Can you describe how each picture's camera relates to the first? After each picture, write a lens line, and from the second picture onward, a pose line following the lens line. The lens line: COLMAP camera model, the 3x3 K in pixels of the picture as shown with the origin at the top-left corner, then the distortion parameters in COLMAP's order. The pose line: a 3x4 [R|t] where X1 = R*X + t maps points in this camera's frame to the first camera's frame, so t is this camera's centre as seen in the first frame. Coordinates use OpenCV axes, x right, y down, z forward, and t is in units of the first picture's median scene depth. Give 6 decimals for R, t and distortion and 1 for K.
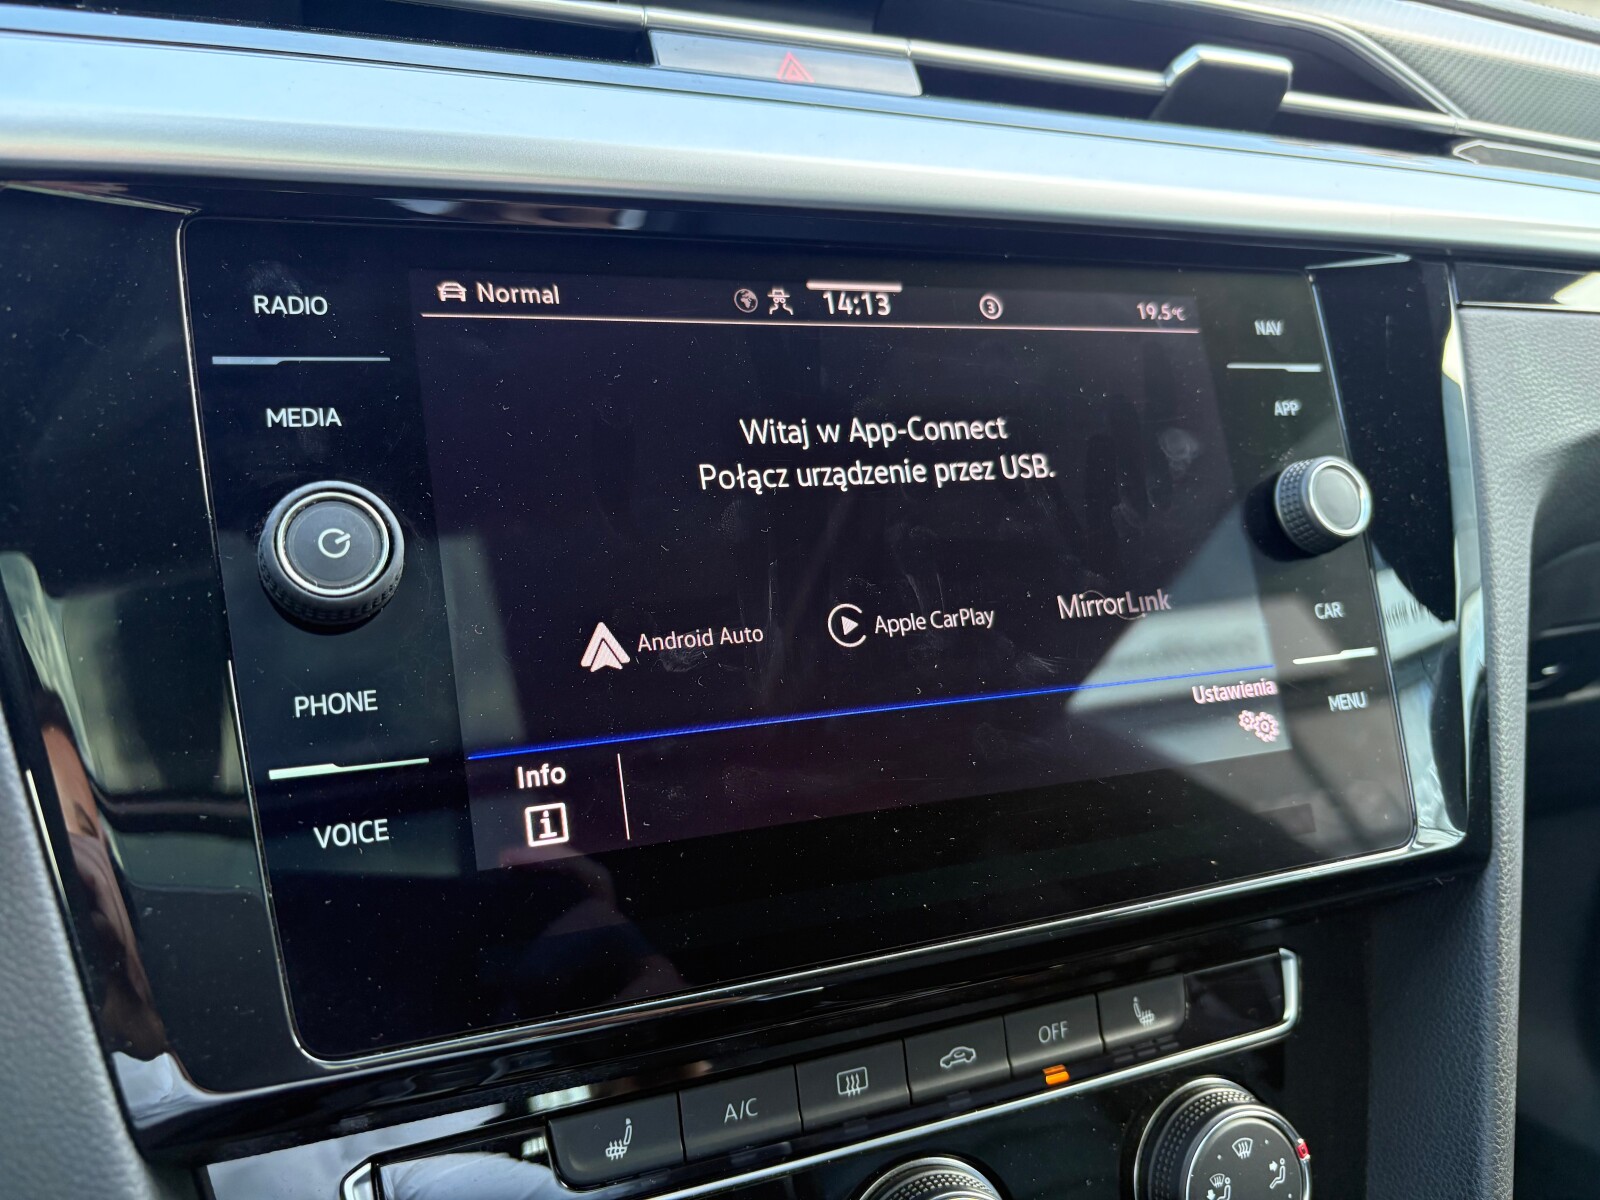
lens RADIAL K [[1214.5, 0, 799.4], [0, 1214.5, 613.8], [0, 0, 1]] dist [0.006169, 0.005476]
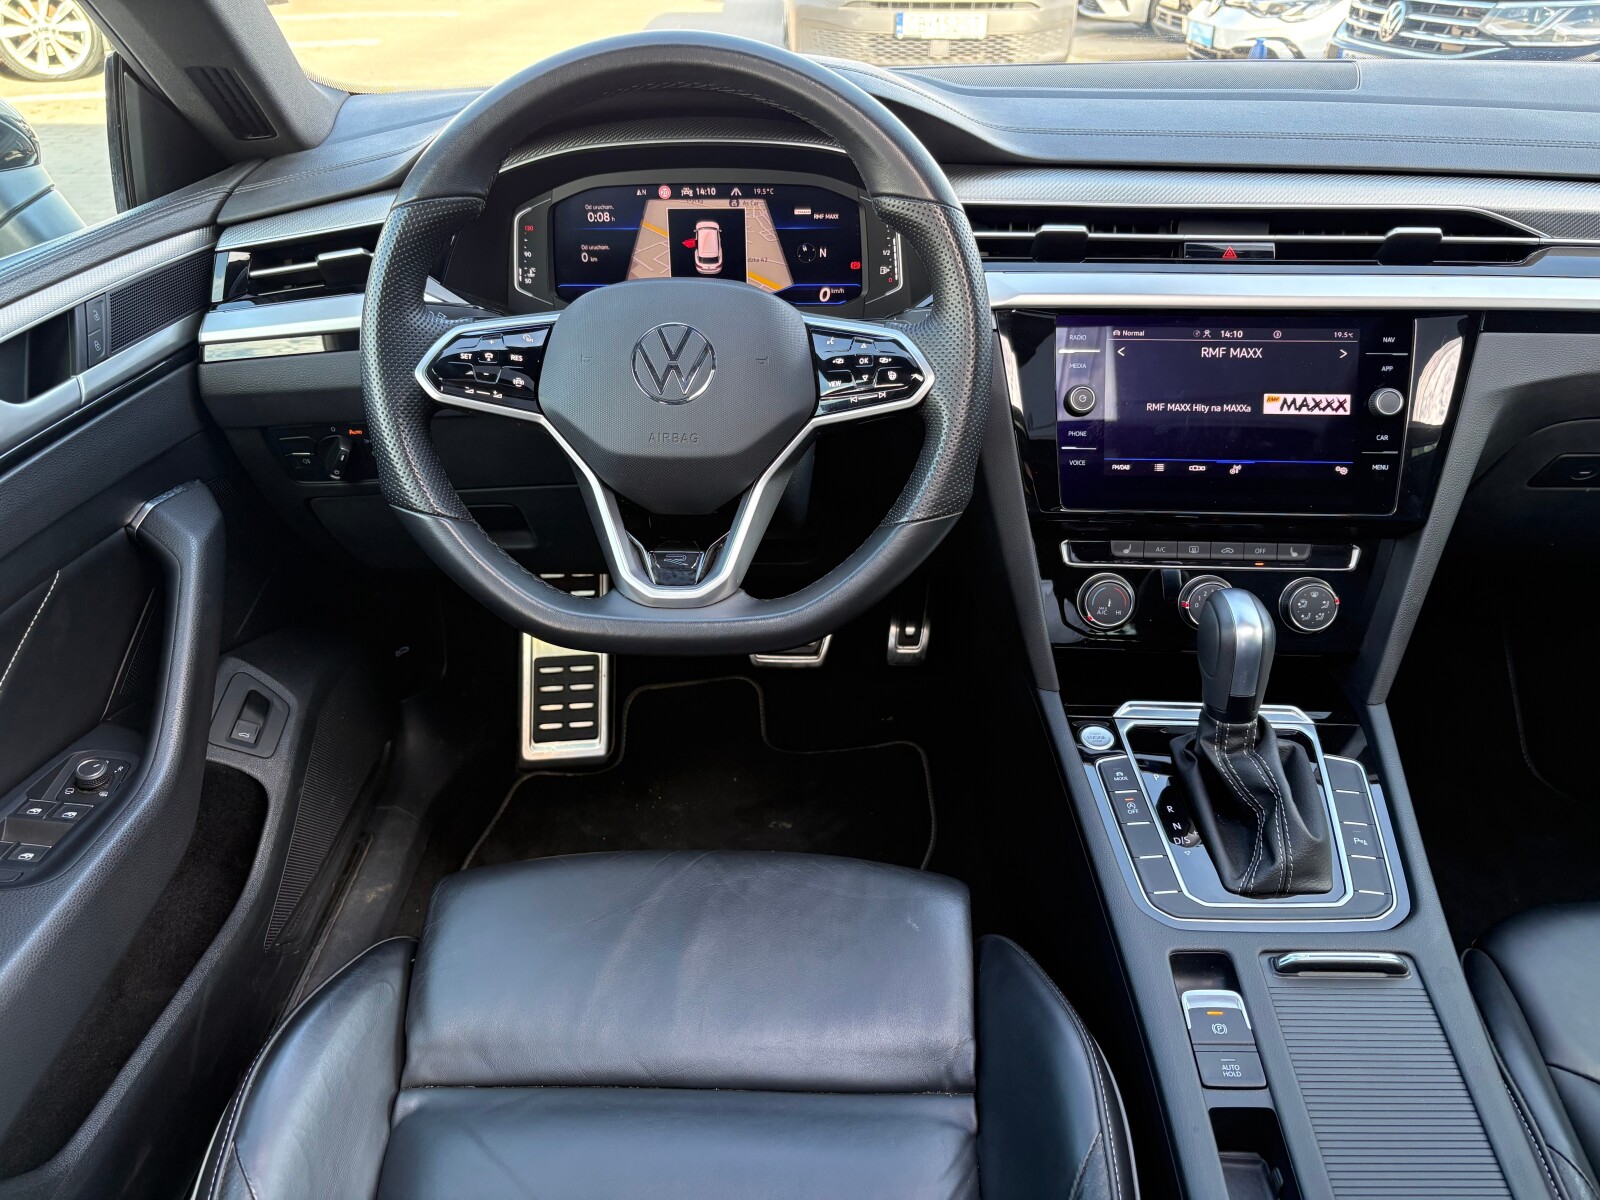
lens RADIAL K [[1224.7, 0, 795.9], [0, 1224.7, 604.6], [0, 0, 1]] dist [0.015746, -0.013325]
pose [[0.884291, 0.185199, -0.428638, 0.546981], [-0.076718, 0.963131, 0.257863, -0.293925], [0.460591, -0.195141, 0.865896, -2.550802]]
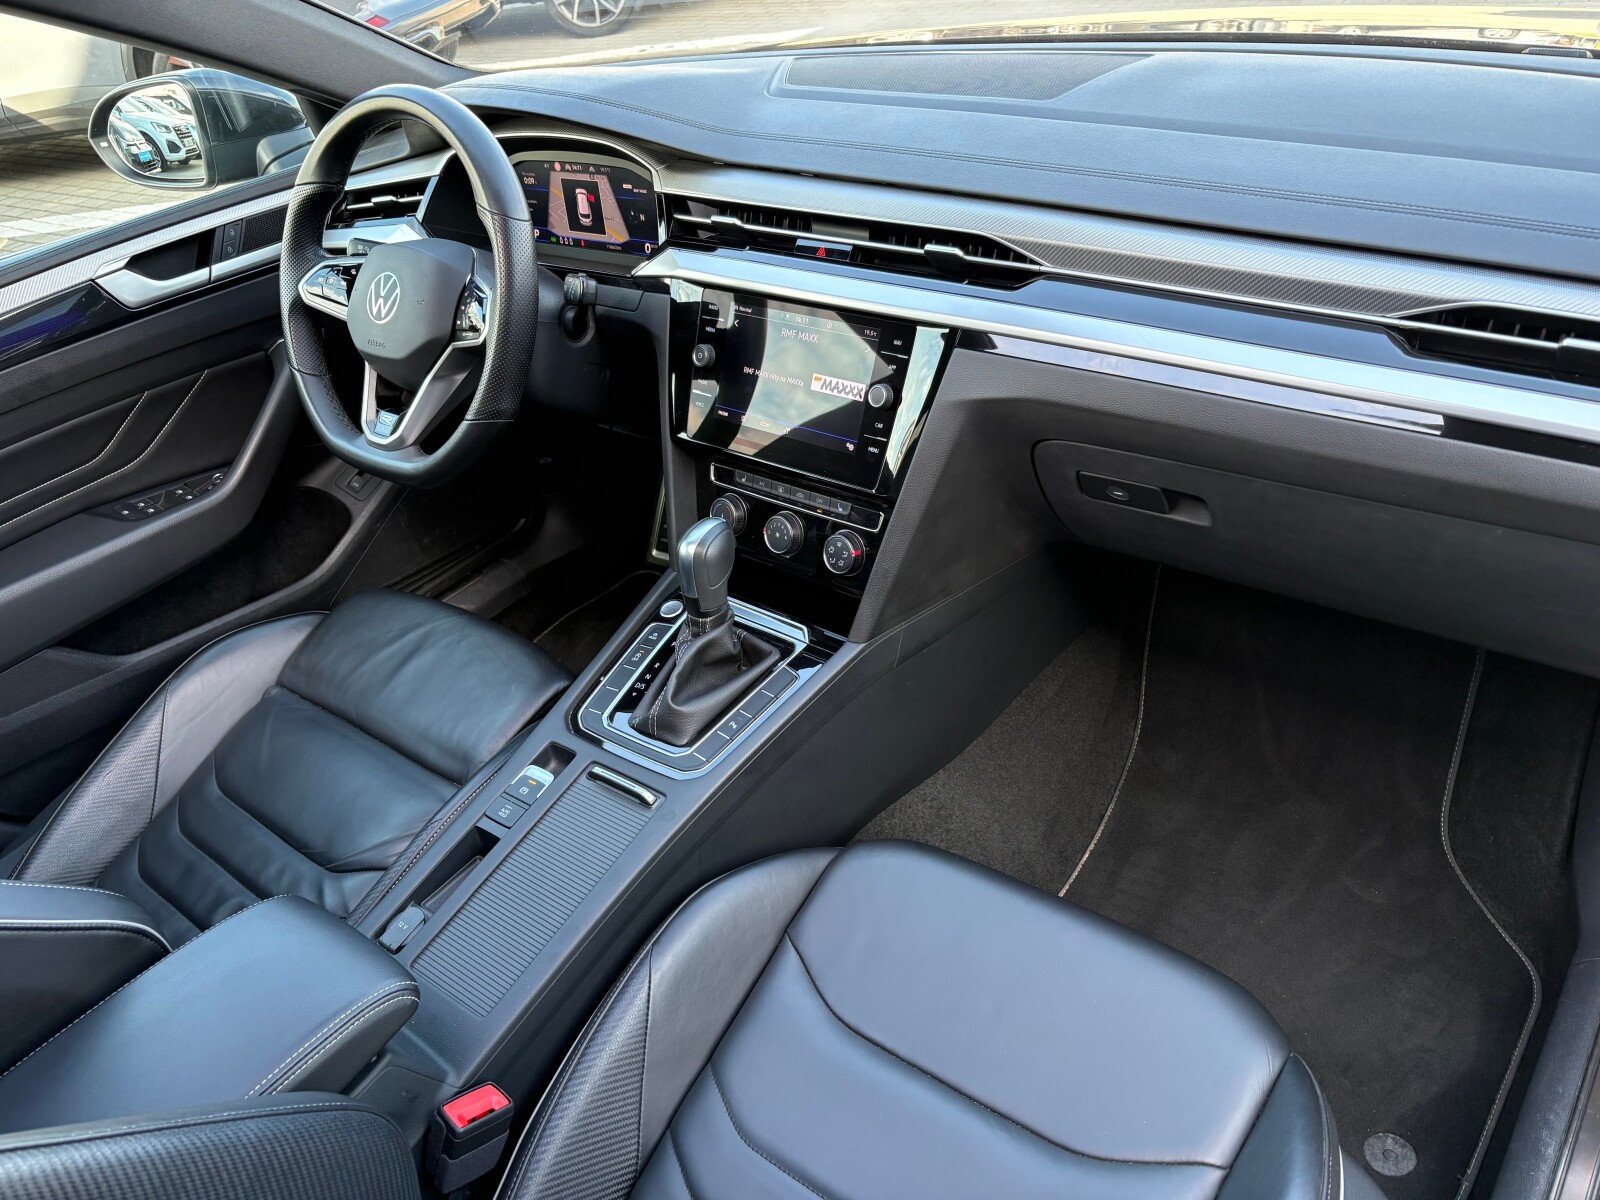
lens RADIAL K [[1214.5, 0, 799.4], [0, 1214.5, 613.8], [0, 0, 1]] dist [0.006169, 0.005476]
pose [[0.414850, 0.429017, -0.802399, 3.607611], [-0.090396, 0.896934, 0.432826, -1.083900], [0.905388, -0.107024, 0.410874, -0.806514]]
